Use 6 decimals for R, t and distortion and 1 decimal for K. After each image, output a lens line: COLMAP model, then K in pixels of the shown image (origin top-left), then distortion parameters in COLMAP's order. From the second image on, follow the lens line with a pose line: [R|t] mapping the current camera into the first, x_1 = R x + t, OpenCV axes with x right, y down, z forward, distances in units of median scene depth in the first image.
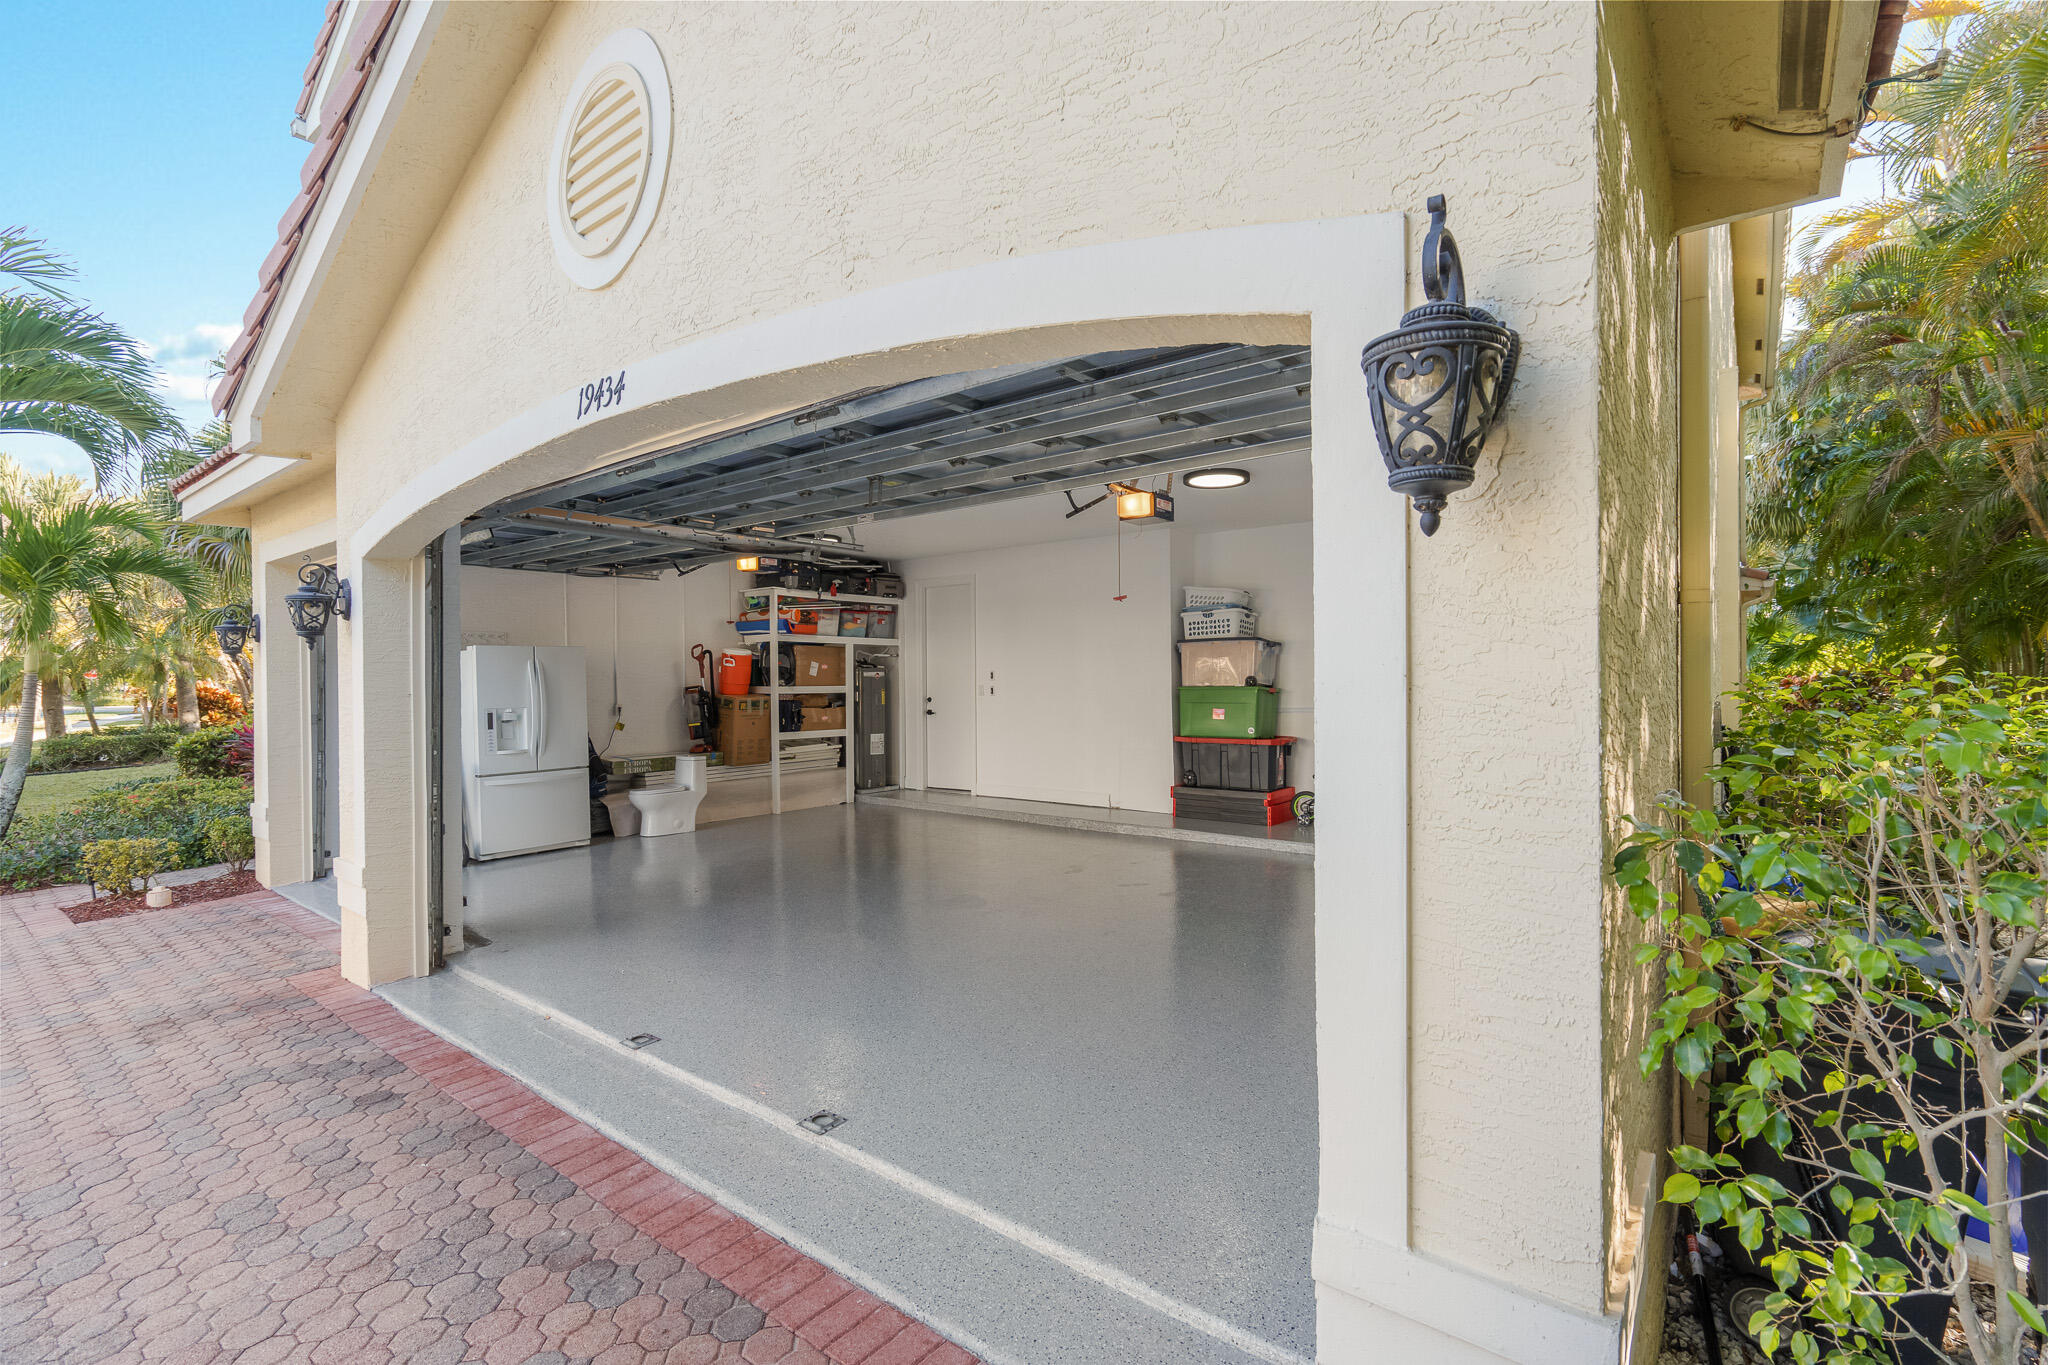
lens RADIAL K [[933.0, 0, 1023.3], [0, 933.0, 680.2], [0, 0, 1]] dist [-0.004715, 0.003350]
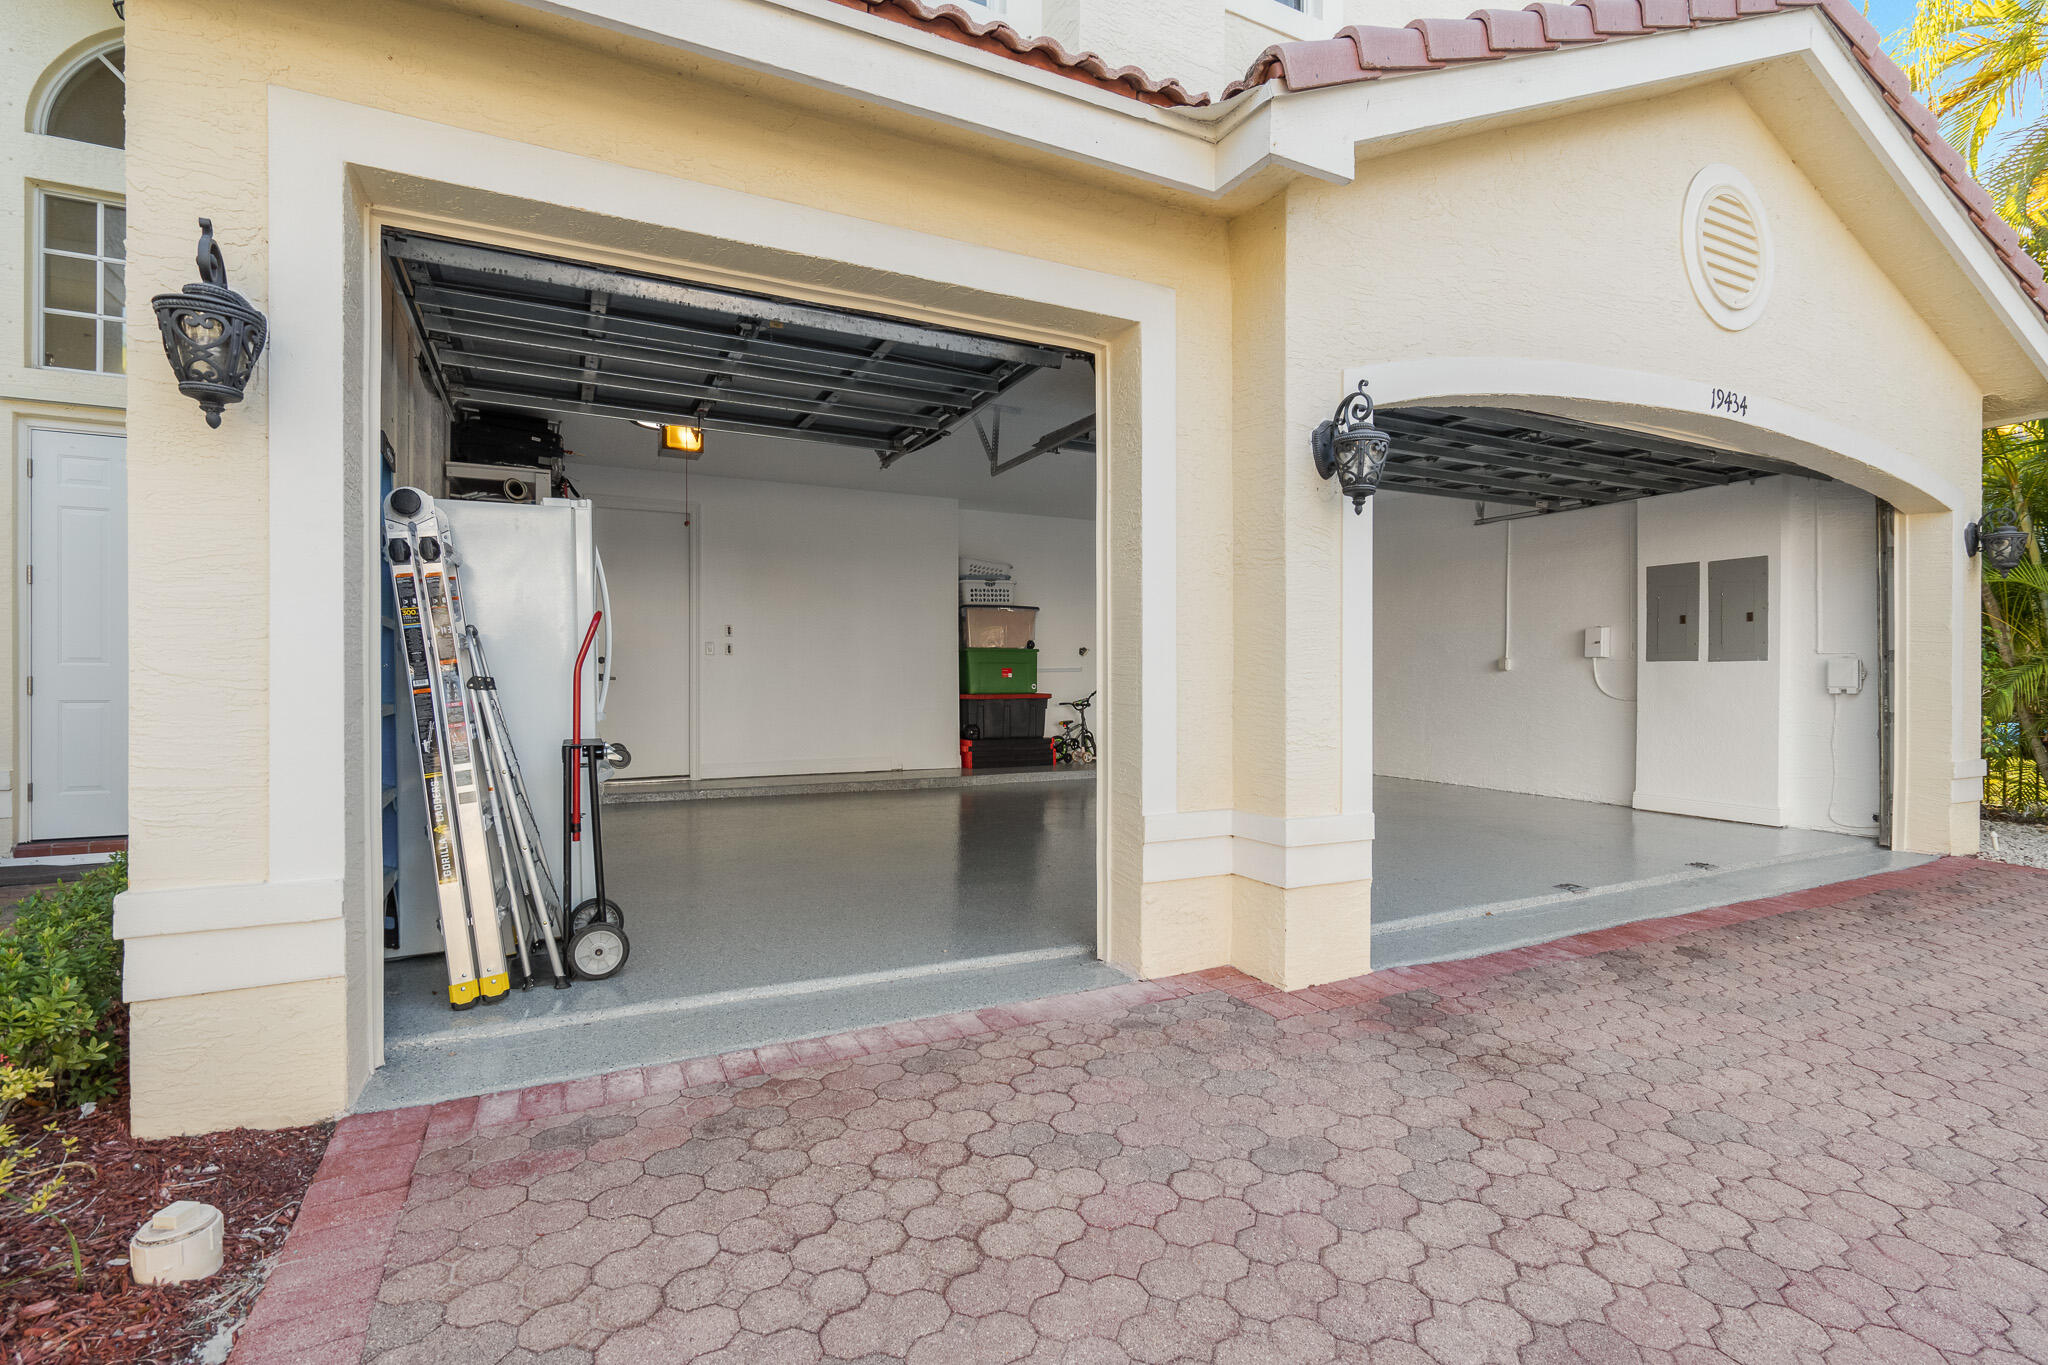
lens RADIAL K [[933.0, 0, 1023.7], [0, 933.0, 684.9], [0, 0, 1]] dist [-0.004715, 0.003350]
pose [[0.421488, 0.000337, 0.906834, -1.561315], [-0.001077, 0.999999, 0.000129, 0.098505], [-0.906833, -0.001031, 0.421489, 0.960893]]
